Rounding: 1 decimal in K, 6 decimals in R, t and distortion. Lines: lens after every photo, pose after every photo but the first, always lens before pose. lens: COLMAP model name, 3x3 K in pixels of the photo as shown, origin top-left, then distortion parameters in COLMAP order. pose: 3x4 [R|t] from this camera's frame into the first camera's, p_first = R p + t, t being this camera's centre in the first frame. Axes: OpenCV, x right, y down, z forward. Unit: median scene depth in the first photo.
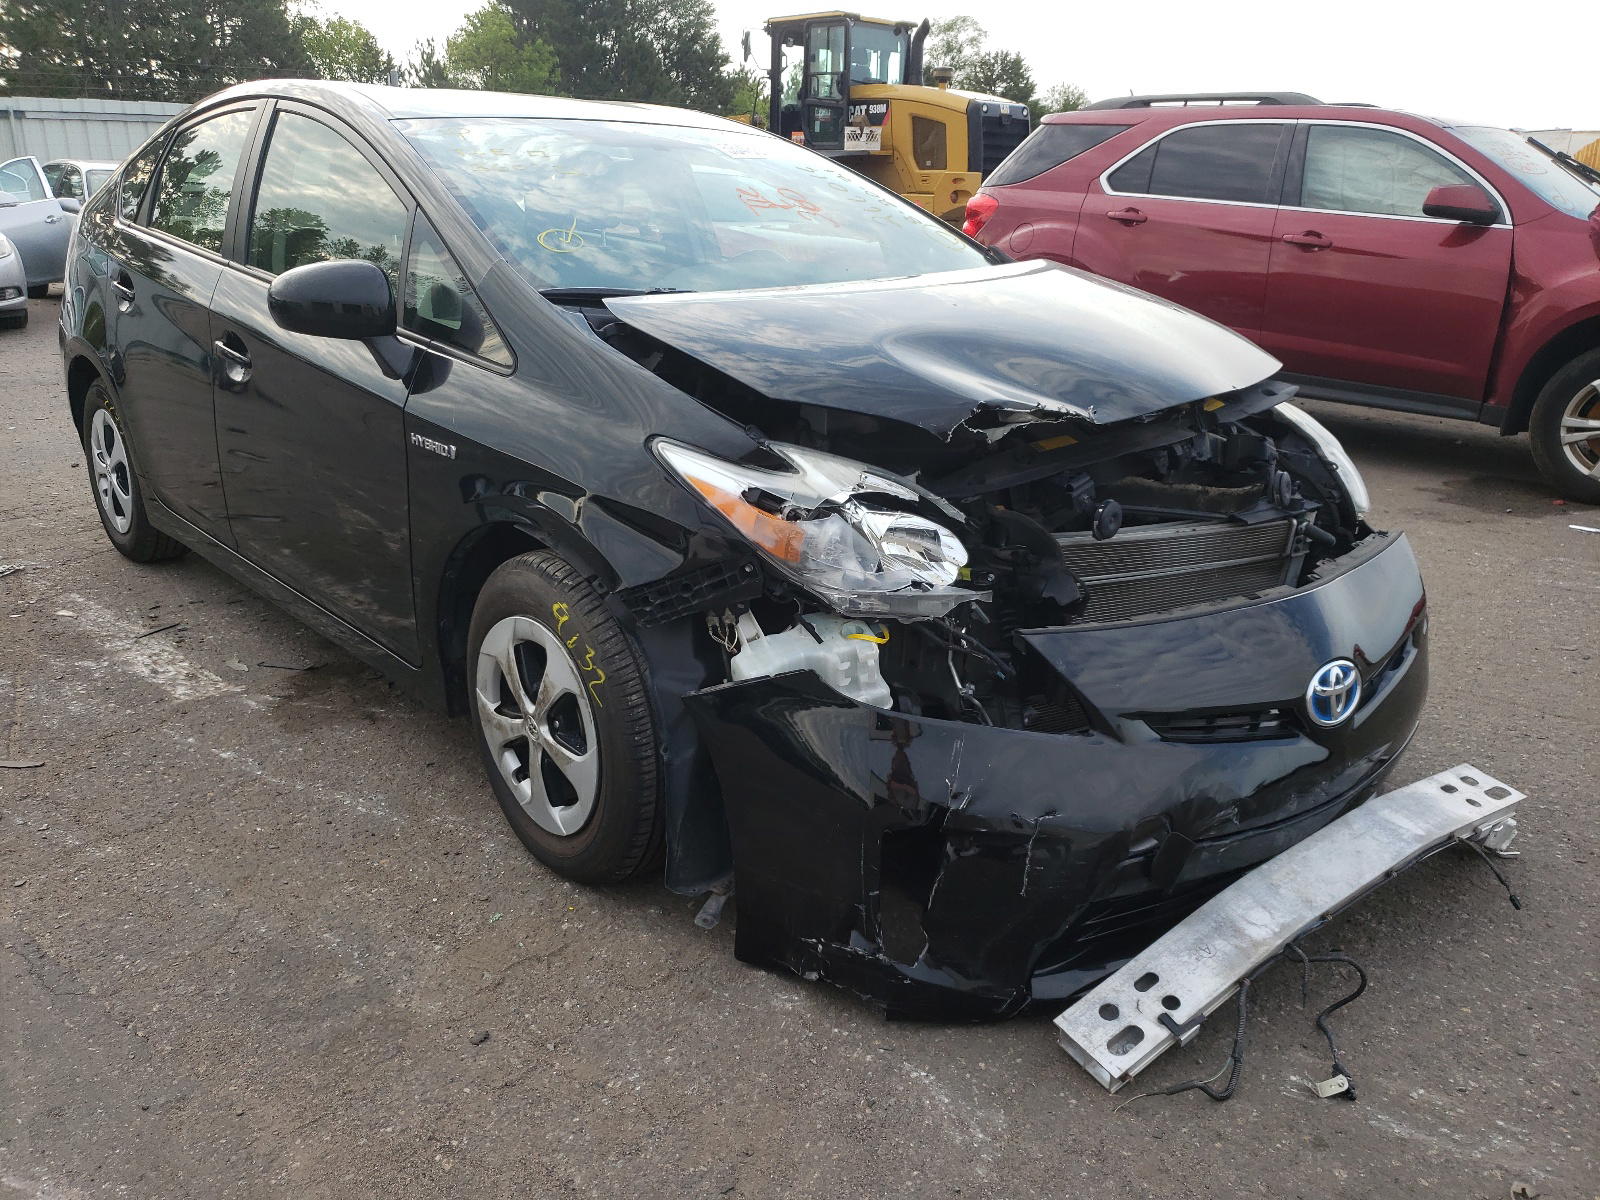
lens RADIAL K [[1267.3, 0, 800.0], [0, 1267.3, 600.0], [0, 0, 1]] dist [0.002810, 0.000027]
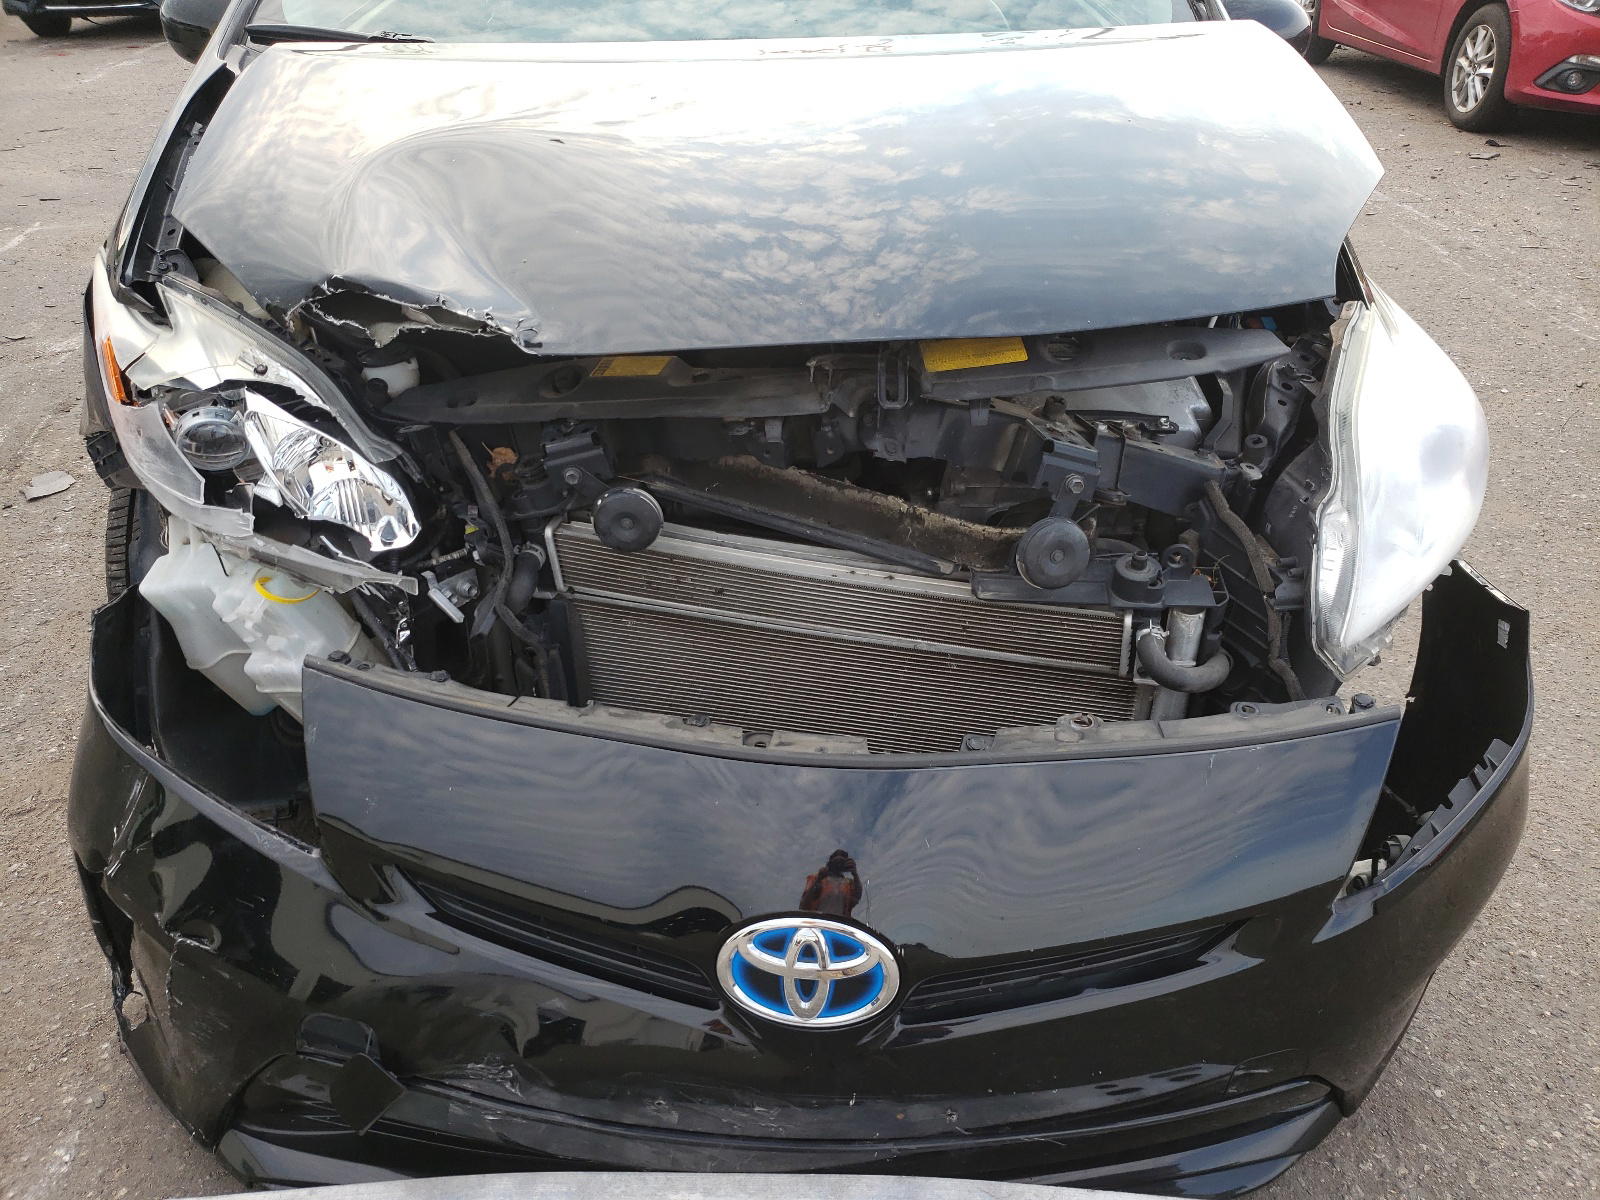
lens RADIAL K [[1267.3, 0, 800.0], [0, 1267.3, 600.0], [0, 0, 1]] dist [0.002810, 0.000027]
pose [[0.778267, 0.326283, -0.536507, 0.631373], [-0.208974, 0.940282, 0.268701, -0.201958], [0.592140, -0.097005, 0.799975, 0.587631]]
